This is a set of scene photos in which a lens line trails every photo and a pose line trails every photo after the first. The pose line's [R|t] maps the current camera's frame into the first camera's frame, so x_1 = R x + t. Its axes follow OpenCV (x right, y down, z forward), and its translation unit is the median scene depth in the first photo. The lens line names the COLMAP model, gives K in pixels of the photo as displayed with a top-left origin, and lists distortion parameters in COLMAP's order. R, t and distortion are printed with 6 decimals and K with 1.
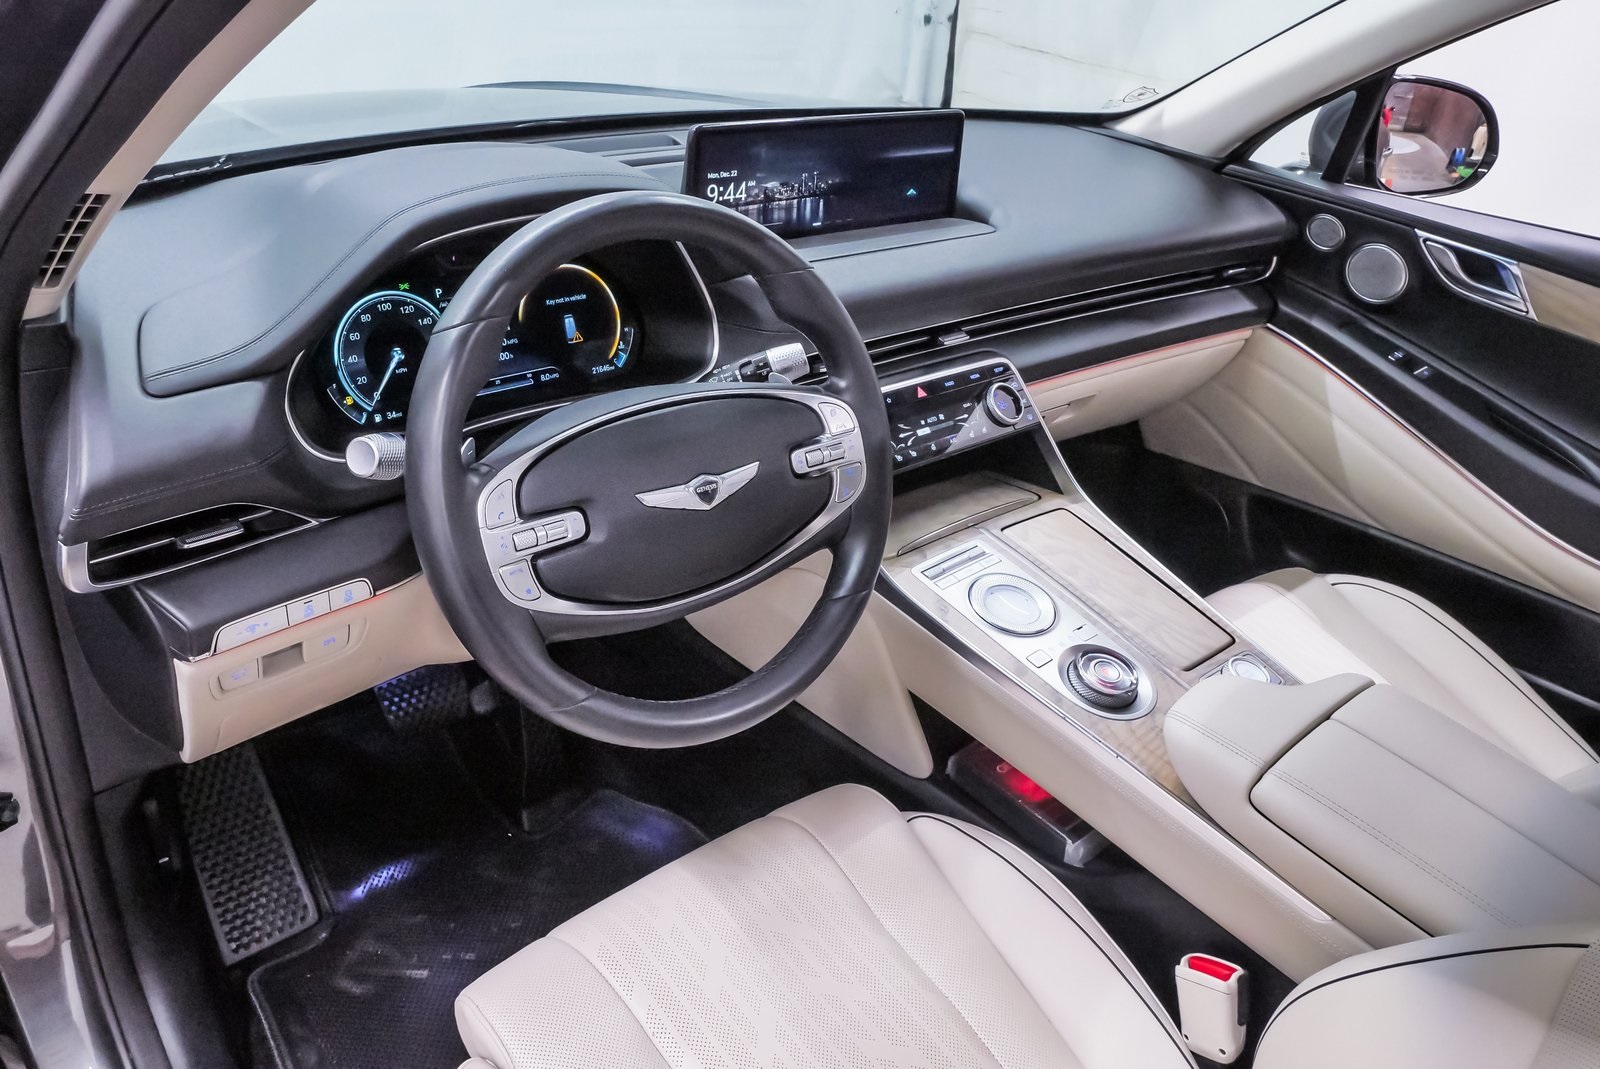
lens RADIAL K [[1169.5, 0, 800.0], [0, 1169.5, 534.5], [0, 0, 1]] dist [-0.048906, 0.027635]
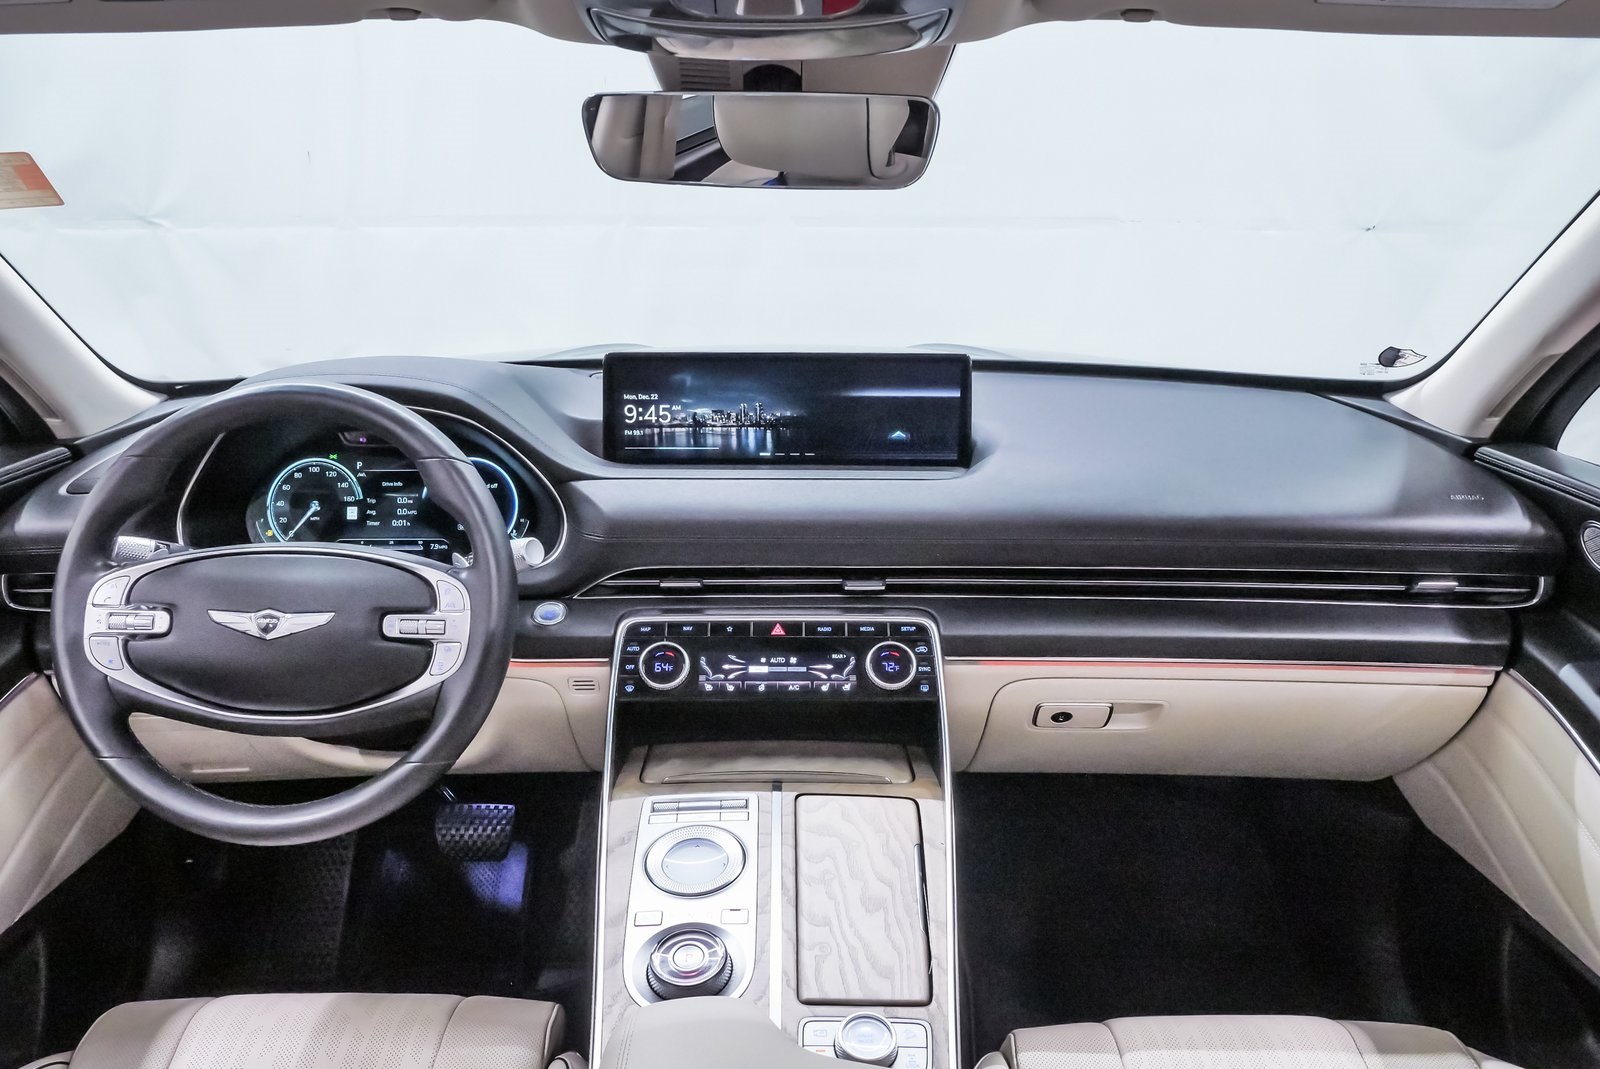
lens RADIAL K [[1169.5, 0, 800.0], [0, 1169.5, 534.5], [0, 0, 1]] dist [-0.048906, 0.027635]
pose [[0.755947, 0.111052, -0.645144, 0.754179], [-0.264438, 0.953325, -0.145755, -0.066352], [0.598846, 0.280784, 0.750030, 0.303846]]
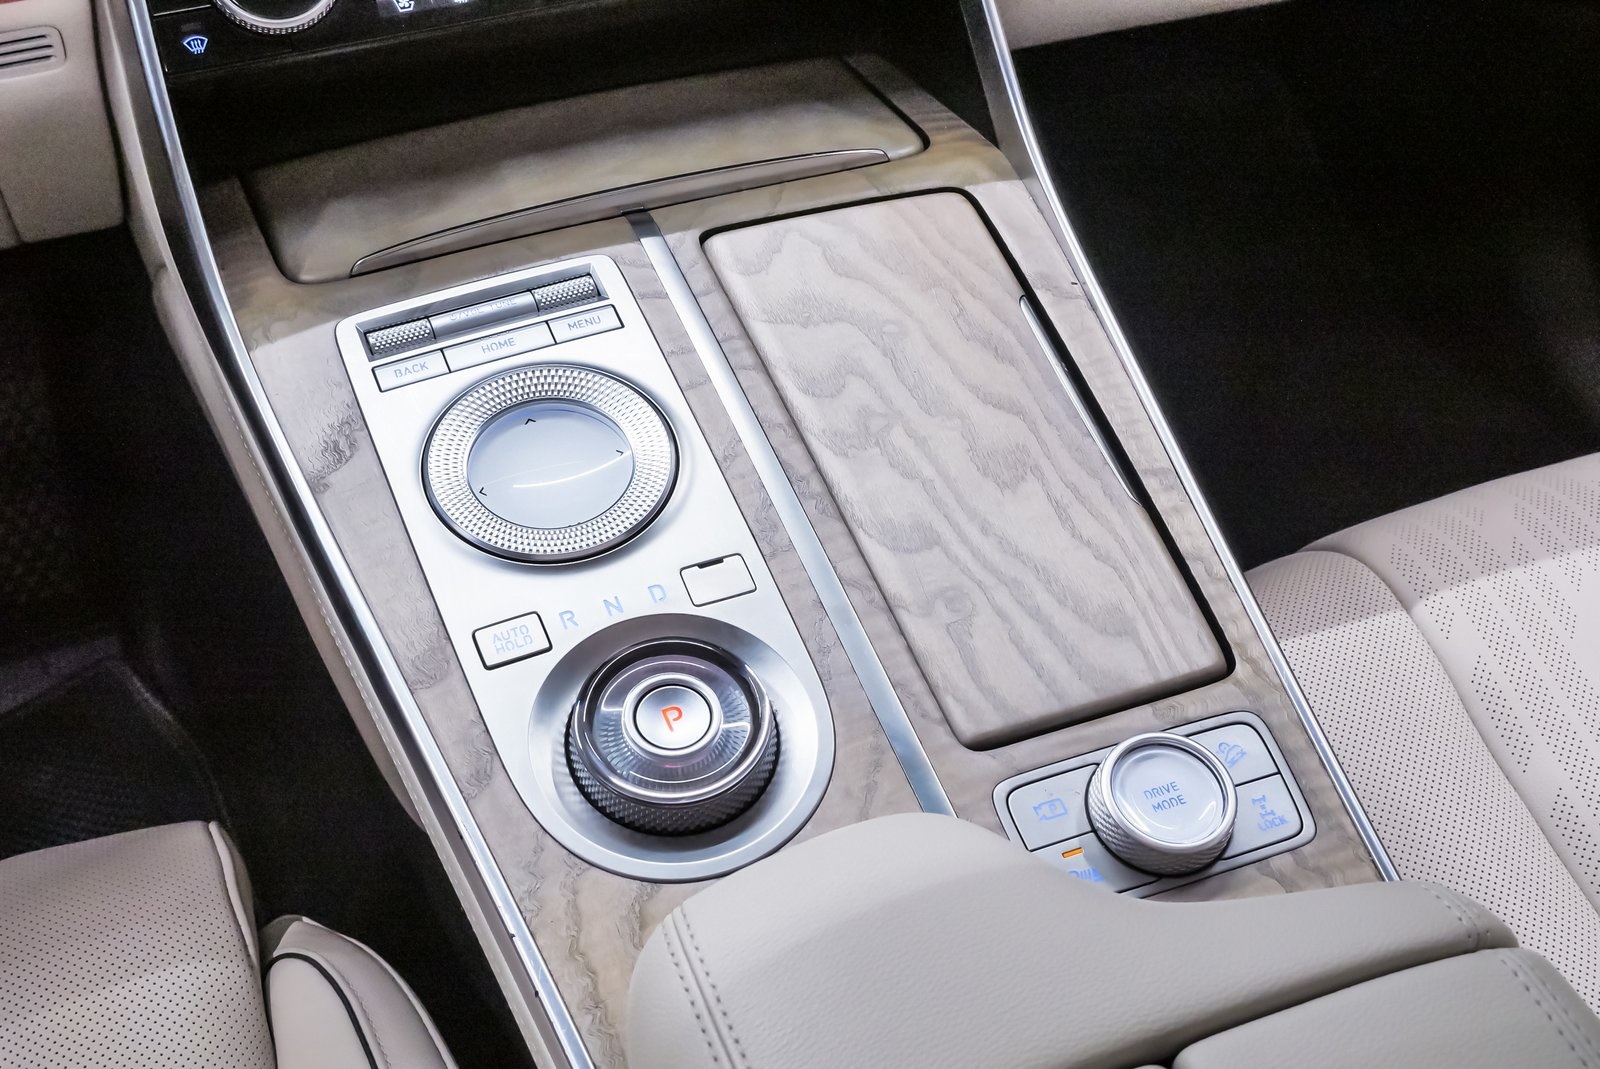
lens RADIAL K [[2004.2, 0, 800.0], [0, 2004.2, 534.5], [0, 0, 1]] dist [-0.011343, -0.022488]
pose [[0.943445, 0.167104, -0.286336, 0.412081], [-0.098845, 0.966180, 0.238173, -0.067738], [0.316452, -0.196401, 0.928054, 0.443586]]
